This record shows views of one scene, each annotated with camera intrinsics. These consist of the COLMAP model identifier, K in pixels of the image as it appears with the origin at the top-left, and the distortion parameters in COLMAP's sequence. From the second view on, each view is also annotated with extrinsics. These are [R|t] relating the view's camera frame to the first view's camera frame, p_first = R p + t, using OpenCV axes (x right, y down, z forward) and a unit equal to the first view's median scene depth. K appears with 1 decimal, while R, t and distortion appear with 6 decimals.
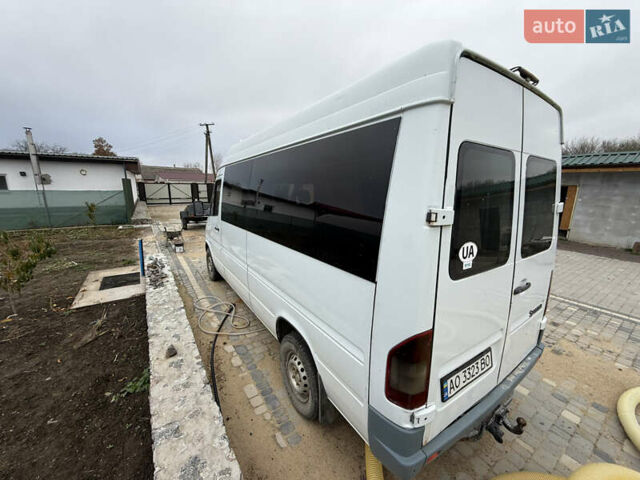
lens RADIAL K [[253.7, 0, 318.4], [0, 253.7, 240.2], [0, 0, 1]] dist [-0.001165, 0.000221]
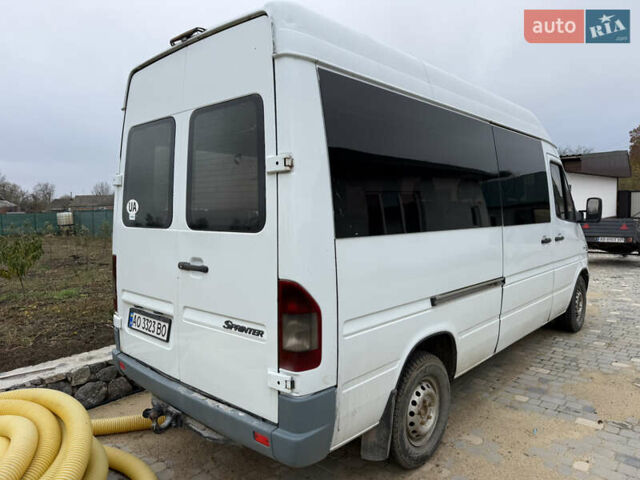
lens RADIAL K [[449.9, 0, 318.2], [0, 449.9, 243.3], [0, 0, 1]] dist [0.045347, -0.047745]
pose [[0.239504, 0.060682, -0.968997, 1.609384], [-0.176049, 0.984215, 0.018122, 0.011059], [0.954801, 0.166250, 0.246406, 0.710951]]
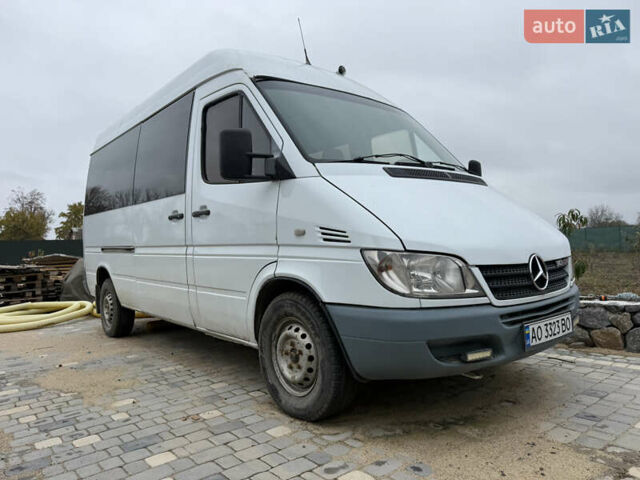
lens RADIAL K [[449.9, 0, 318.8], [0, 449.9, 242.1], [0, 0, 1]] dist [0.045347, -0.047745]
pose [[-0.994149, 0.018082, -0.106495, -0.212916], [-0.002979, 0.980925, 0.194362, -0.331649], [0.107978, 0.193542, -0.975132, 3.511493]]
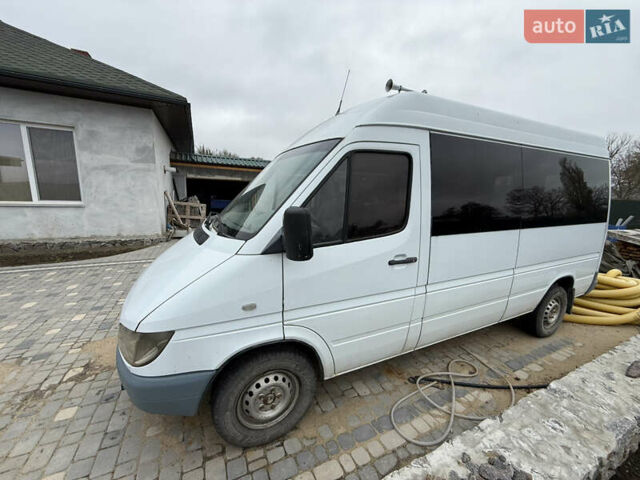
lens RADIAL K [[253.7, 0, 317.7], [0, 253.7, 239.6], [0, 0, 1]] dist [-0.001165, 0.000221]
pose [[0.147167, -0.195548, 0.969589, -1.477840], [0.169550, 0.970741, 0.170045, -0.322872], [-0.974471, 0.139369, 0.176016, 1.827796]]
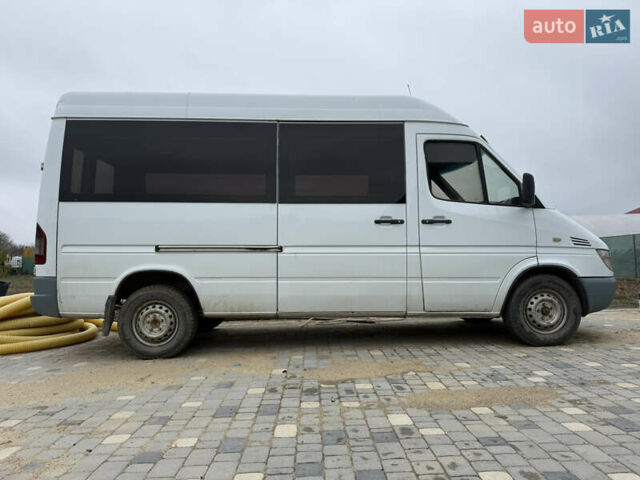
lens RADIAL K [[449.9, 0, 318.4], [0, 449.9, 242.8], [0, 0, 1]] dist [0.045347, -0.047745]
pose [[-0.530619, -0.038853, -0.846720, 1.715976], [-0.166061, 0.984355, 0.058898, -0.099883], [0.831184, 0.171860, -0.528769, 2.714539]]
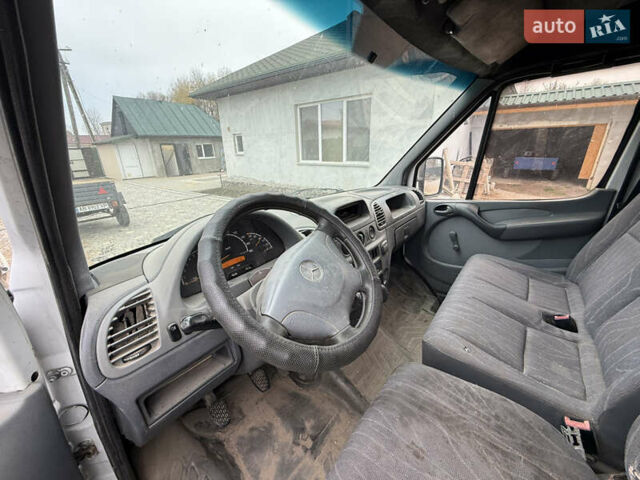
lens RADIAL K [[253.7, 0, 318.3], [0, 253.7, 239.4], [0, 0, 1]] dist [-0.001165, 0.000221]
pose [[0.949545, -0.150275, 0.275283, -0.701223], [0.107979, 0.980715, 0.162908, -0.325473], [-0.294455, -0.124963, 0.947460, 1.794113]]
